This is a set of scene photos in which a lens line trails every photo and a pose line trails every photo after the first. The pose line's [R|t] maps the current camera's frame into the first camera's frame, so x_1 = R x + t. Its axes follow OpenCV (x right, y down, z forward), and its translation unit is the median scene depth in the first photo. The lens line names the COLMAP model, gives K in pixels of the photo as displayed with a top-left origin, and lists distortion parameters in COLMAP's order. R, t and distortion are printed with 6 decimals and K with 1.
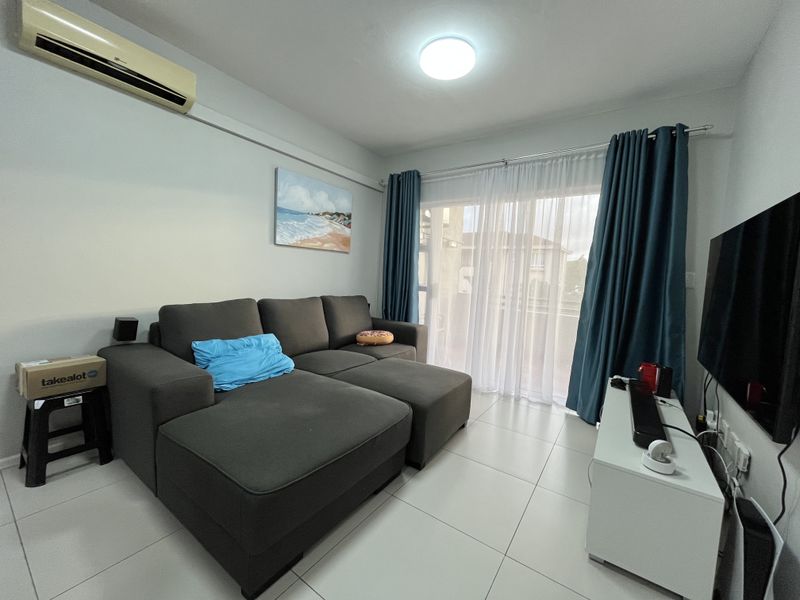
lens RADIAL K [[323.1, 0, 397.8], [0, 323.1, 296.8], [0, 0, 1]] dist [-0.001871, -0.000143]
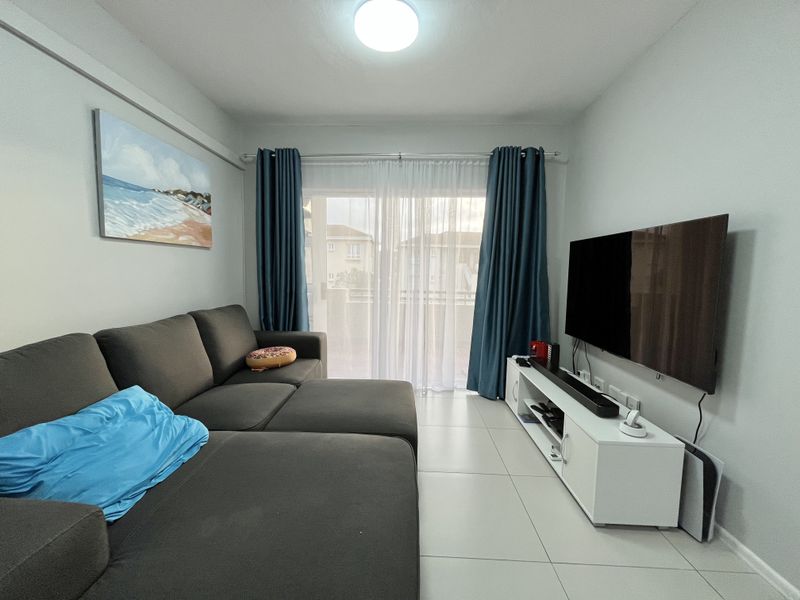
lens RADIAL K [[323.1, 0, 397.8], [0, 323.1, 296.8], [0, 0, 1]] dist [-0.001871, -0.000143]
pose [[0.844157, -0.079462, 0.530174, -0.229523], [0.062502, 0.996798, 0.049881, -0.043448], [-0.532440, -0.008971, 0.846420, 0.178472]]
